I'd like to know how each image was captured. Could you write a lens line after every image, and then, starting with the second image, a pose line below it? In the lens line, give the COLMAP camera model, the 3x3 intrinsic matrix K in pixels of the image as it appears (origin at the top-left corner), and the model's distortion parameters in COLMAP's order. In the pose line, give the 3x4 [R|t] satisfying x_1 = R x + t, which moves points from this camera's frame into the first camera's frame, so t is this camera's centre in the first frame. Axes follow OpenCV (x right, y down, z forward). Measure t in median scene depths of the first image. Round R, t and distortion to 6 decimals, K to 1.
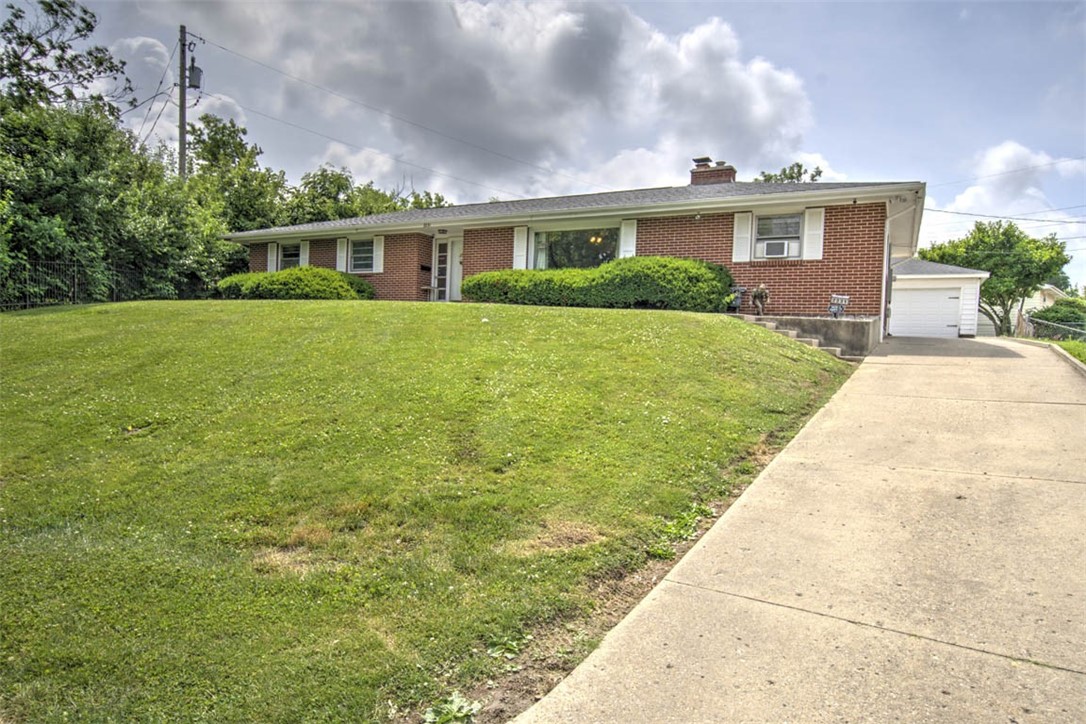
lens RADIAL K [[657.6, 0, 543.9], [0, 657.6, 361.6], [0, 0, 1]] dist [-0.007089, 0.002630]
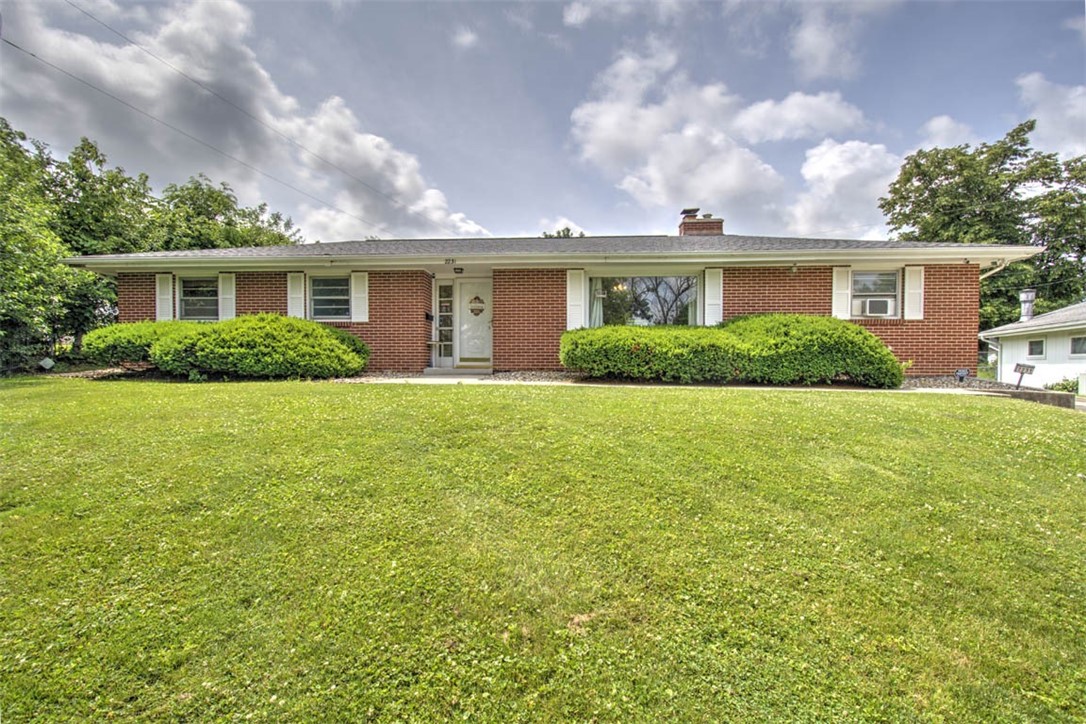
lens RADIAL K [[465.7, 0, 522.1], [0, 465.7, 383.4], [0, 0, 1]] dist [0.000981, -0.000842]
pose [[0.915454, -0.049127, 0.399412, -0.297907], [0.035092, 0.998485, 0.042381, -0.082083], [-0.400889, -0.024782, 0.915792, 0.445509]]
